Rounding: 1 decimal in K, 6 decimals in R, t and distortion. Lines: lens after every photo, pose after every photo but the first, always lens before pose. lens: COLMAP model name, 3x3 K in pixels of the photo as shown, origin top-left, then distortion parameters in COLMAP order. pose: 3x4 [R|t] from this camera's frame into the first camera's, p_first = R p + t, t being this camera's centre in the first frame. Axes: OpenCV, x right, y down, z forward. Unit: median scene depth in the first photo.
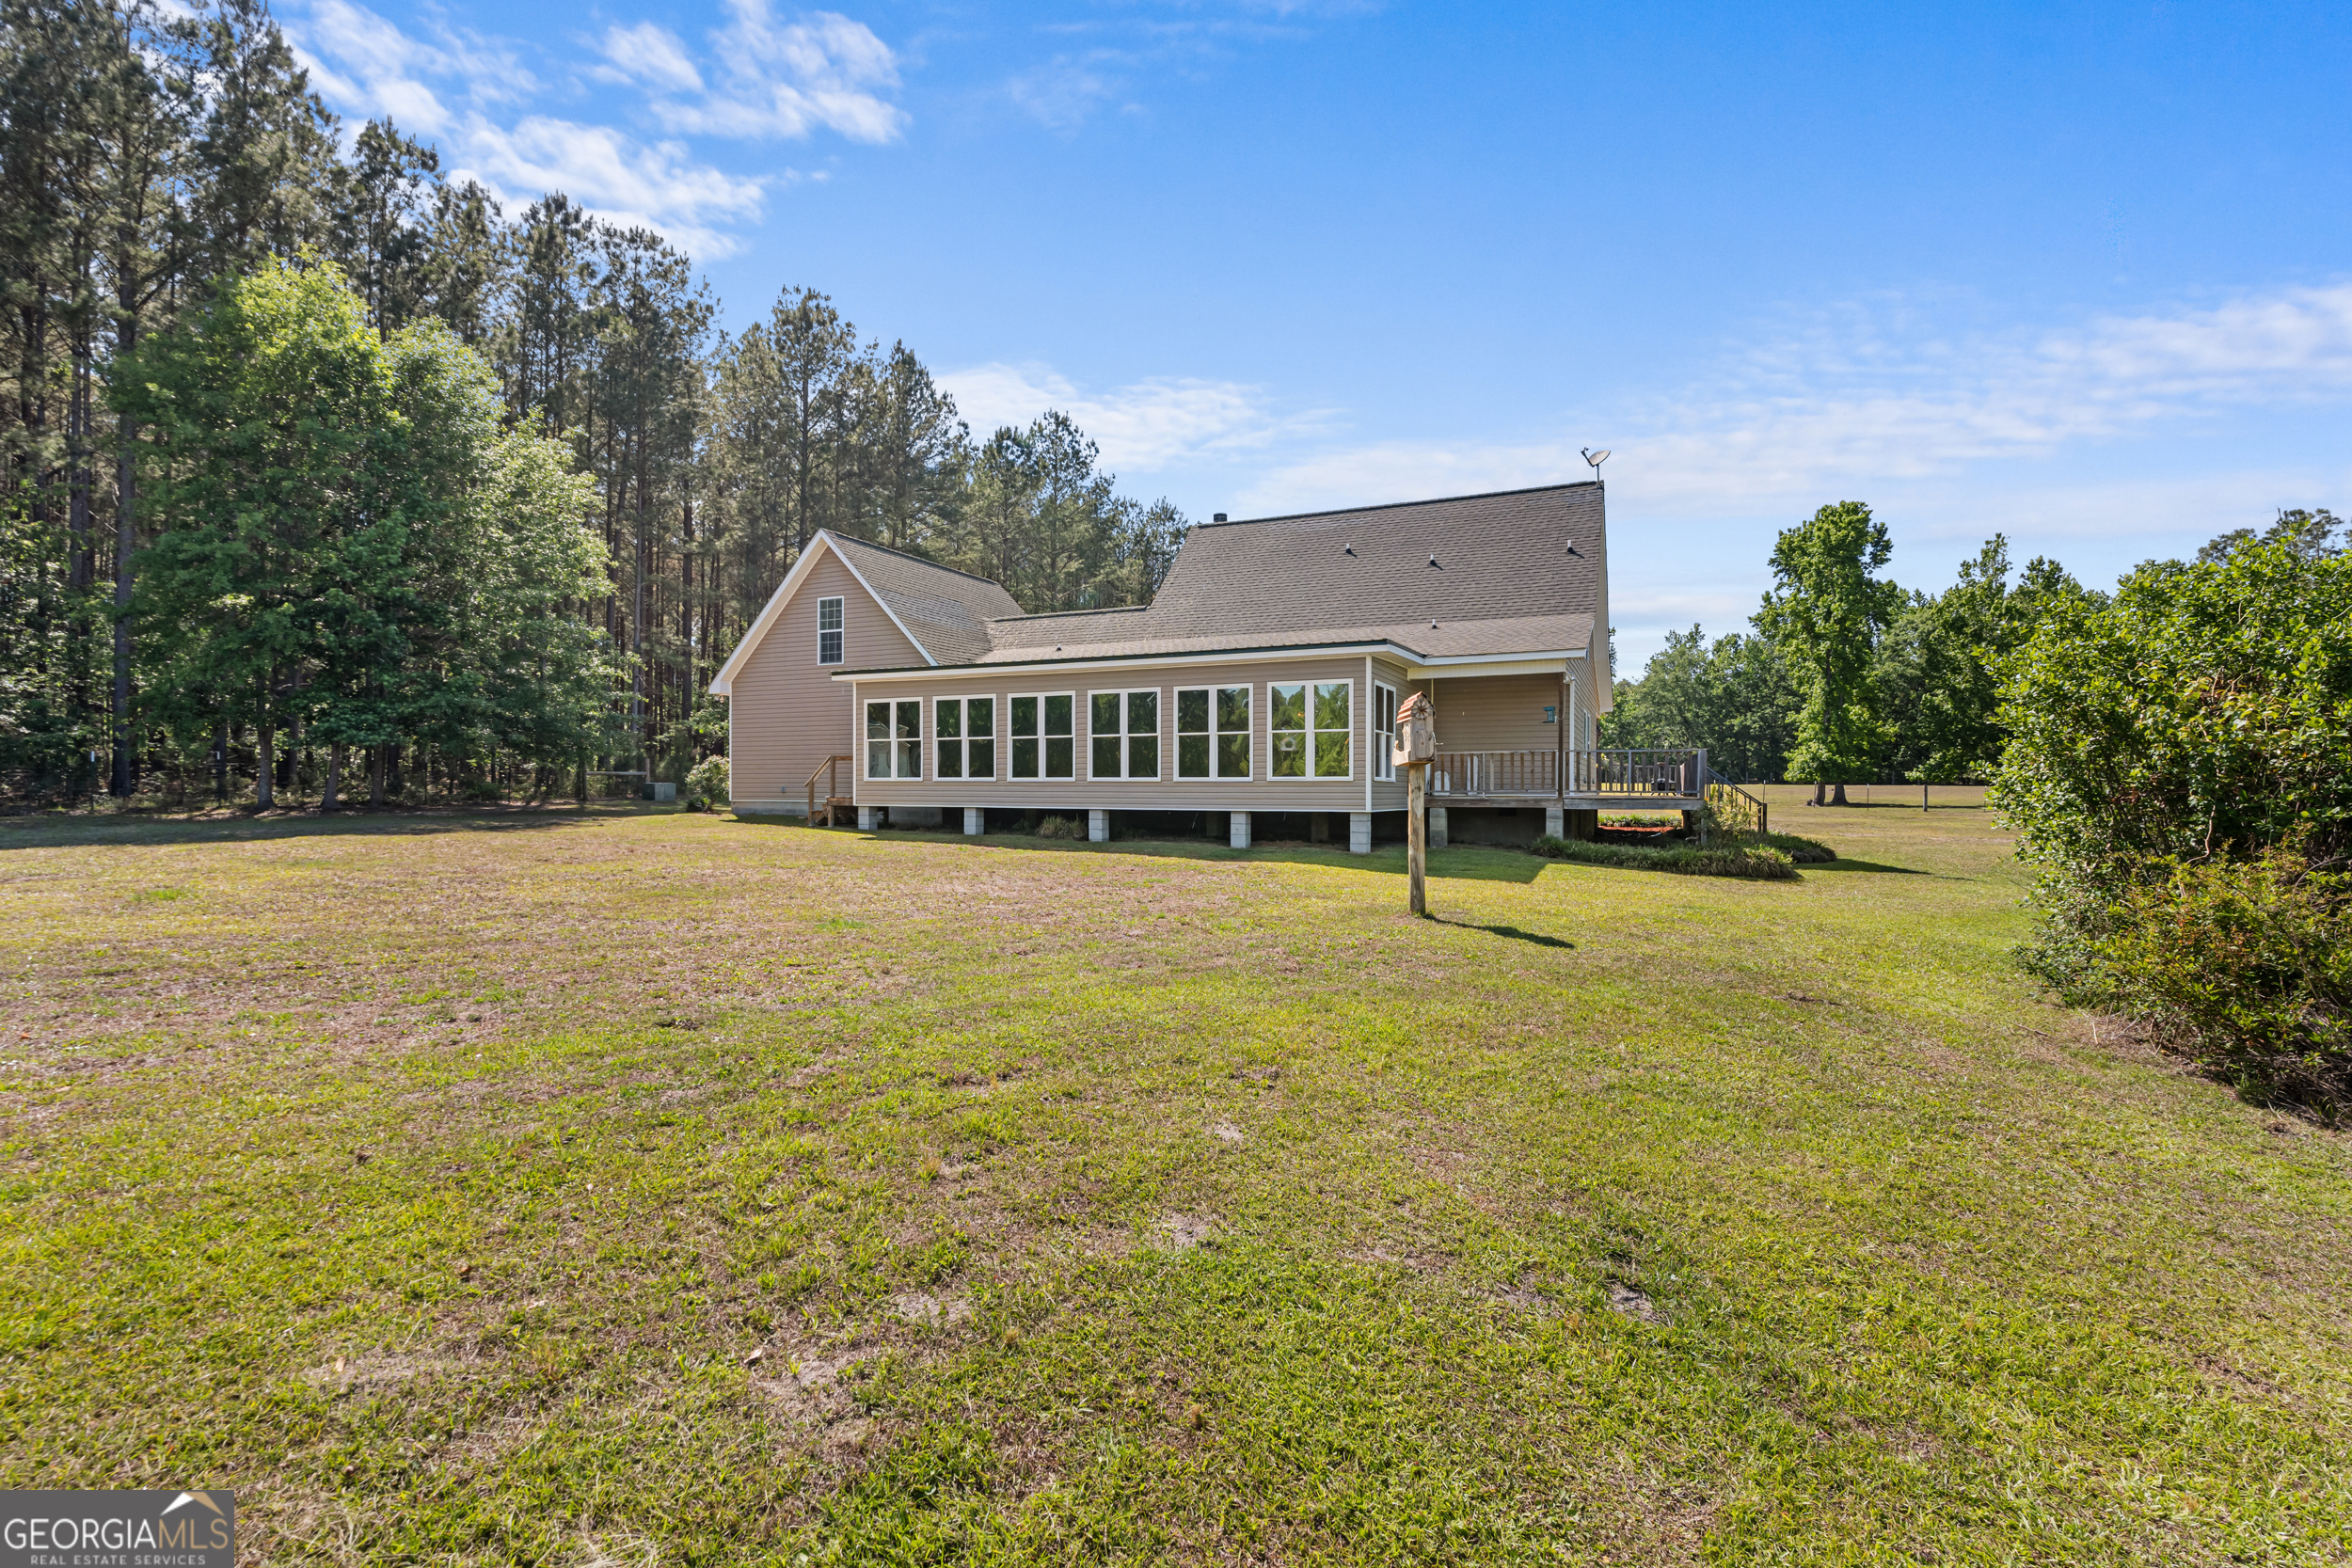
lens RADIAL K [[952.0, 0, 1175.9], [0, 952.0, 780.7], [0, 0, 1]] dist [-0.021719, 0.000377]
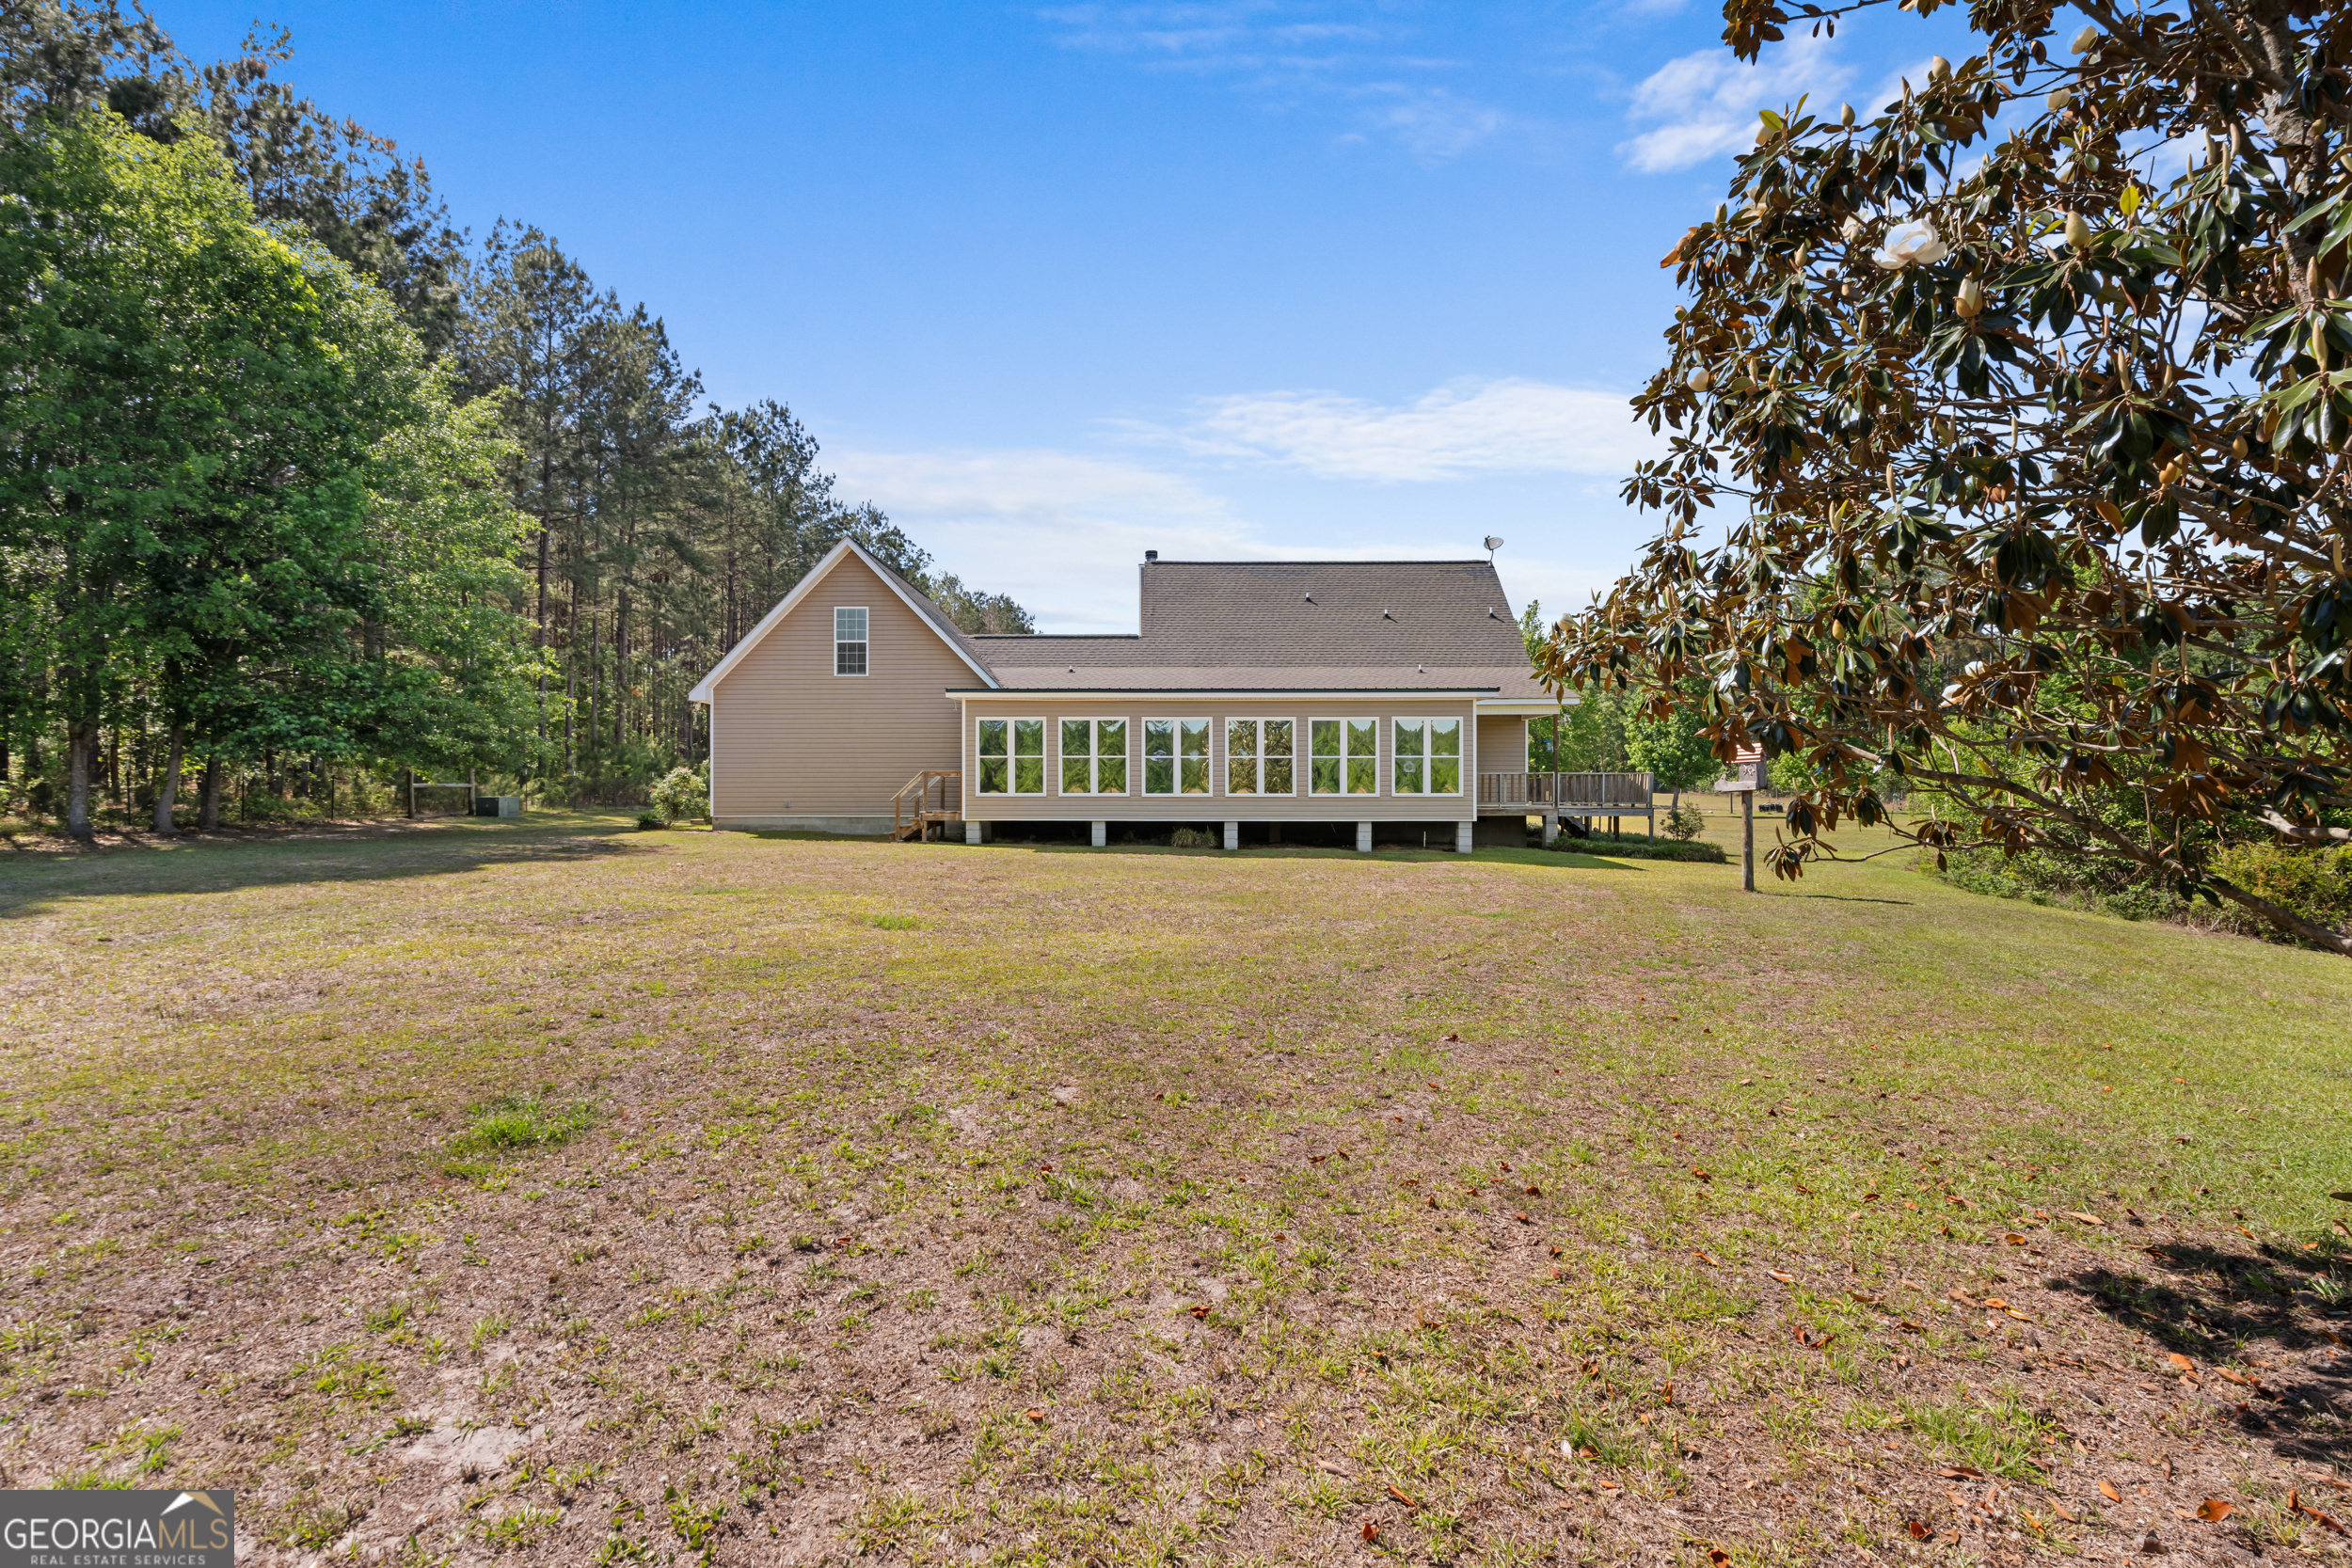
lens RADIAL K [[952.0, 0, 1170.6], [0, 952.0, 791.9], [0, 0, 1]] dist [-0.021719, 0.000377]
pose [[0.928671, 0.003178, 0.370892, -0.546739], [-0.001547, 0.999988, -0.004695, 0.000830], [-0.370902, 0.003786, 0.928664, -0.037397]]
